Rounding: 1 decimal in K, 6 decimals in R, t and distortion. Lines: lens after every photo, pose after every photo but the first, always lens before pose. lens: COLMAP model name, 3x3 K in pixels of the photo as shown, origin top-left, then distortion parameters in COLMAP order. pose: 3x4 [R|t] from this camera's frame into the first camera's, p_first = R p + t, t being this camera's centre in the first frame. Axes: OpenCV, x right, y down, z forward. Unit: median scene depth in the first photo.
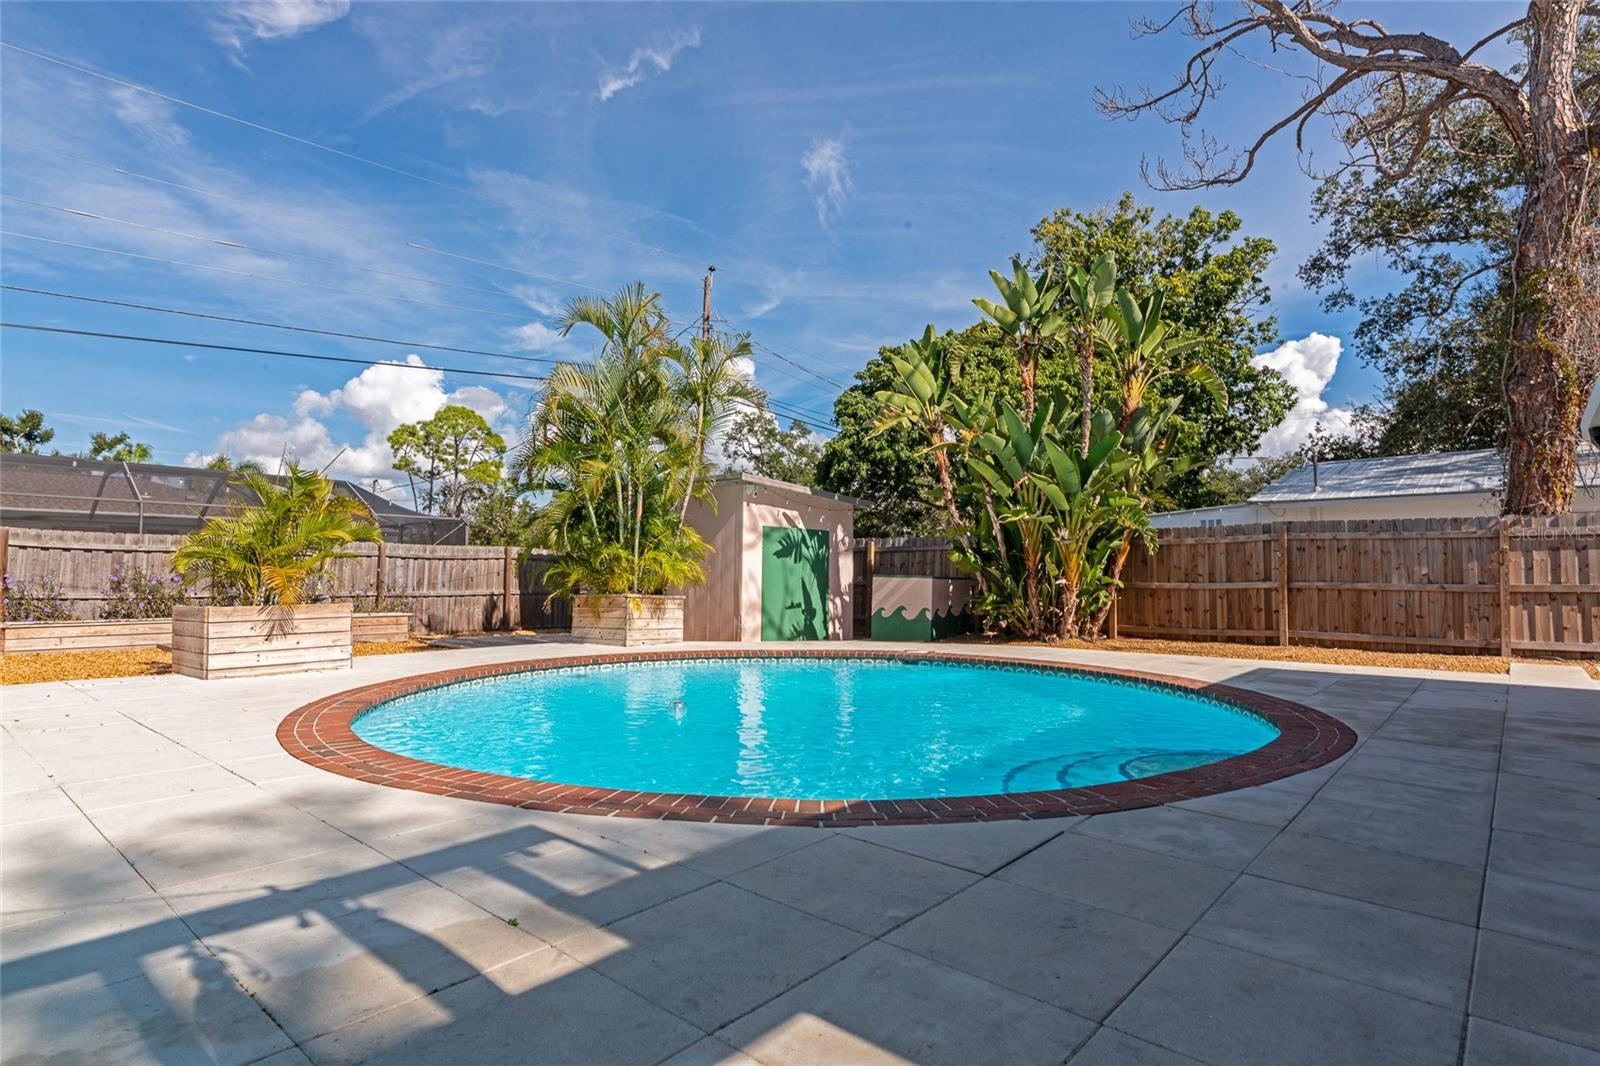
lens RADIAL K [[819.2, 0, 792.9], [0, 819.2, 535.7], [0, 0, 1]] dist [-0.029649, 0.000019]
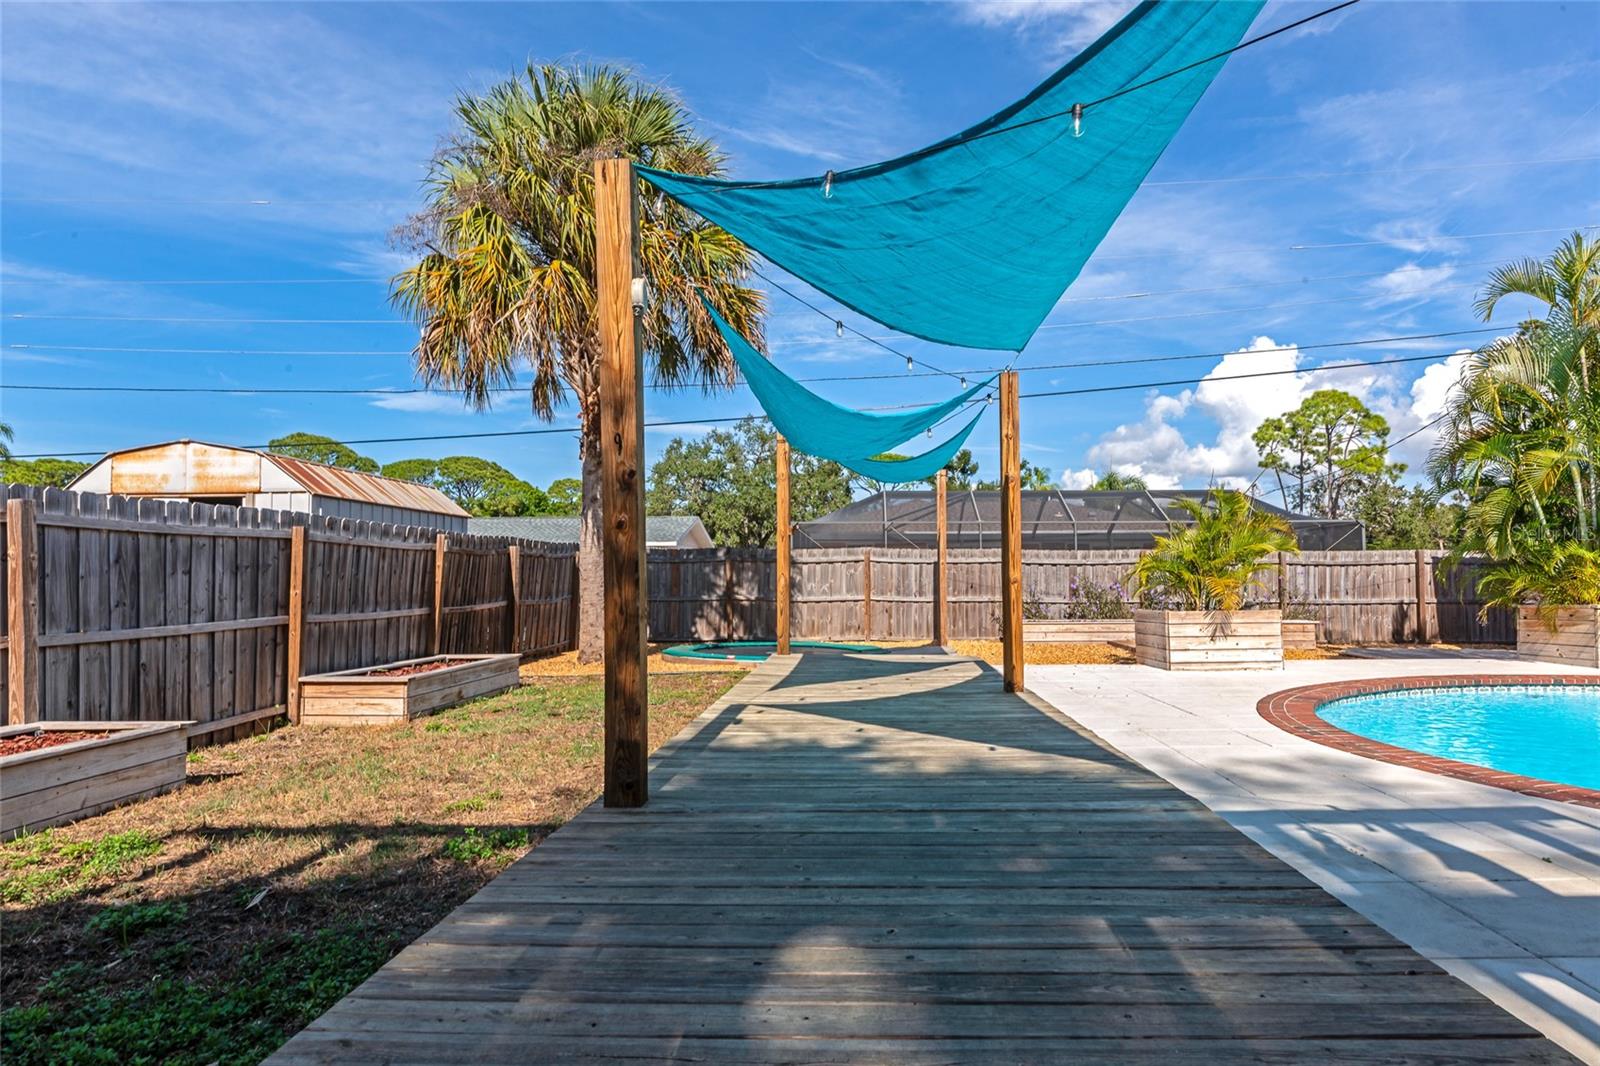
lens RADIAL K [[891.4, 0, 868.5], [0, 891.4, 537.4], [0, 0, 1]] dist [-0.002182, -0.000879]
pose [[0.644661, -0.041961, -0.763316, 0.011700], [0.042665, 0.998911, -0.018879, -0.010600], [0.763277, -0.020396, 0.645749, -0.134684]]
